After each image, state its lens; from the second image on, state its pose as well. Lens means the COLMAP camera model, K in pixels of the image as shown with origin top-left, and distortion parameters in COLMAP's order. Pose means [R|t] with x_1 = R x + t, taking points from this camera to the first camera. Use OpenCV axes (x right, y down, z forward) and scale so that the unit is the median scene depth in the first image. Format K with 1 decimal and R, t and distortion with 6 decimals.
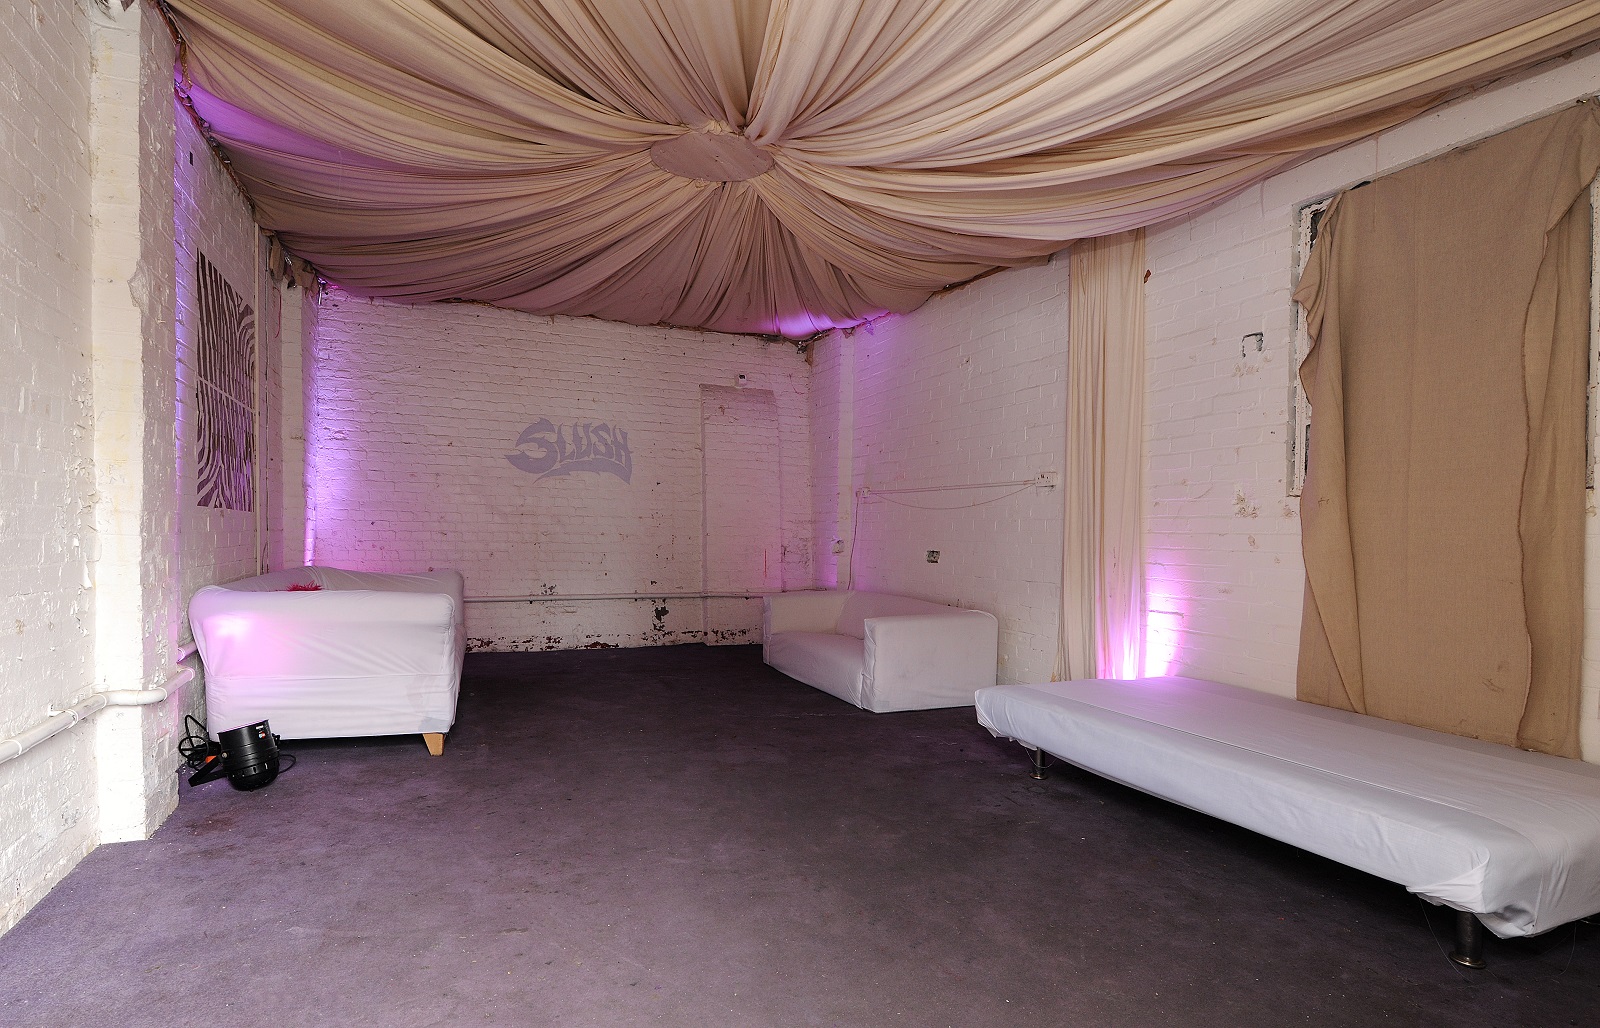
lens RADIAL K [[839.4, 0, 837.0], [0, 839.4, 560.5], [0, 0, 1]] dist [-0.013288, 0.000936]
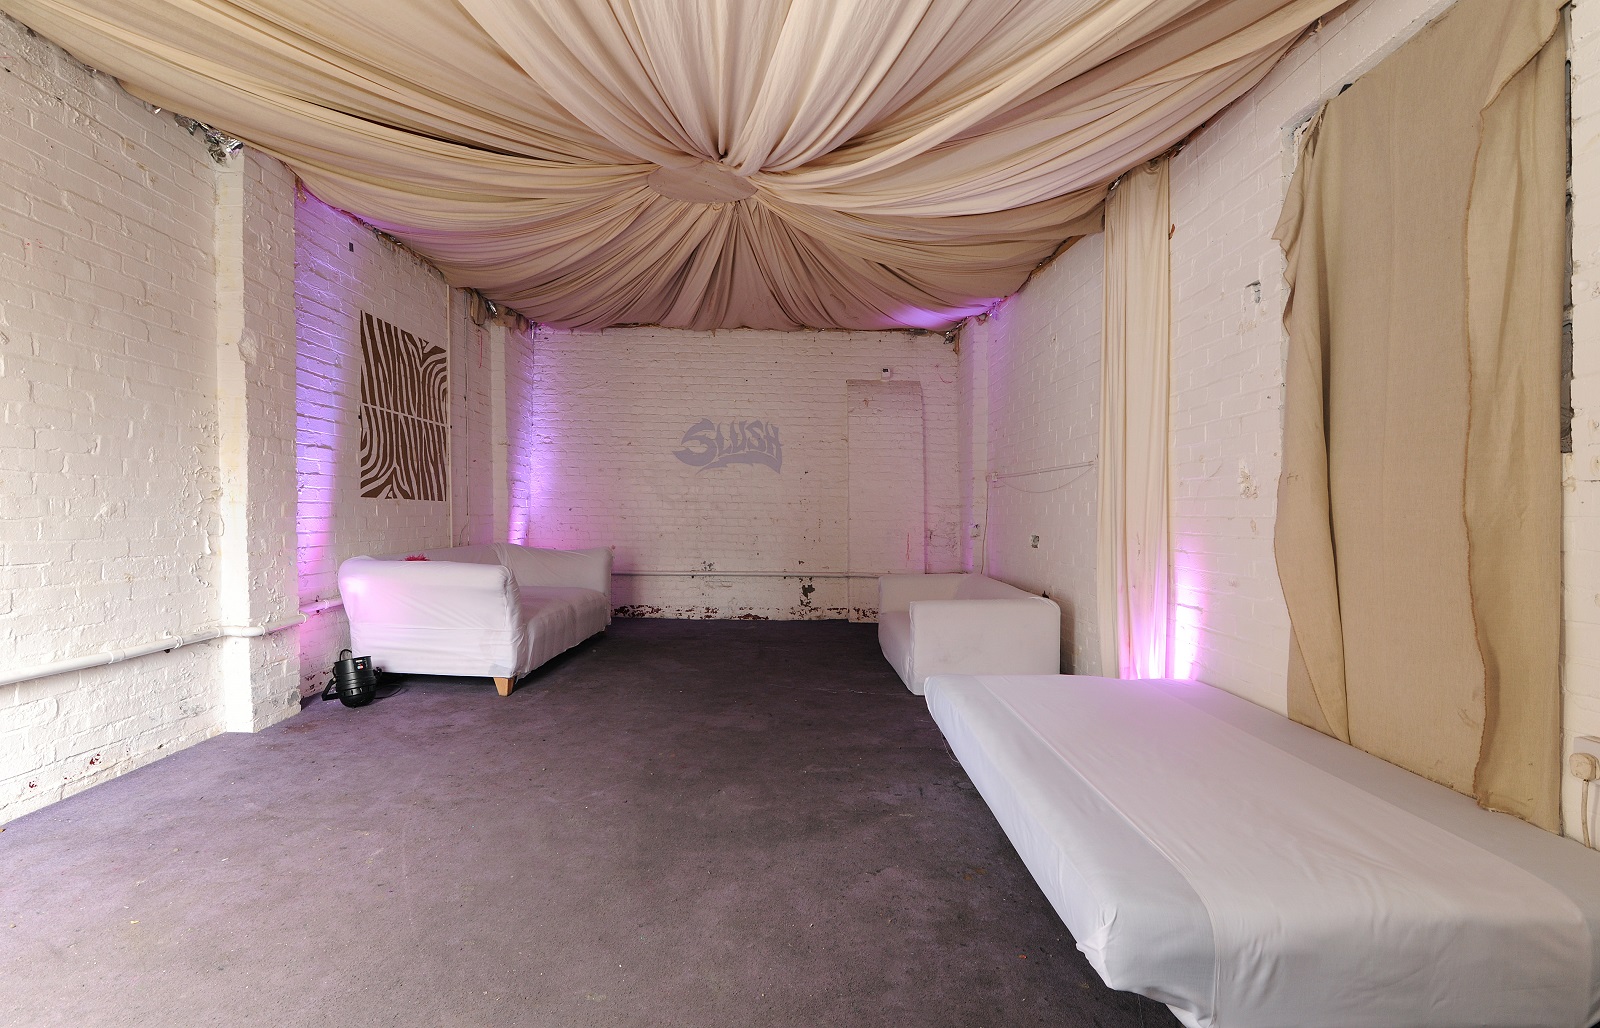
lens RADIAL K [[792.4, 0, 799.9], [0, 792.4, 525.4], [0, 0, 1]] dist [-0.015778, 0.000279]
pose [[0.920939, 0.003526, -0.389691, 0.204596], [-0.012598, 0.999706, -0.020728, -0.000783], [0.389503, 0.023998, 0.920712, 0.044496]]
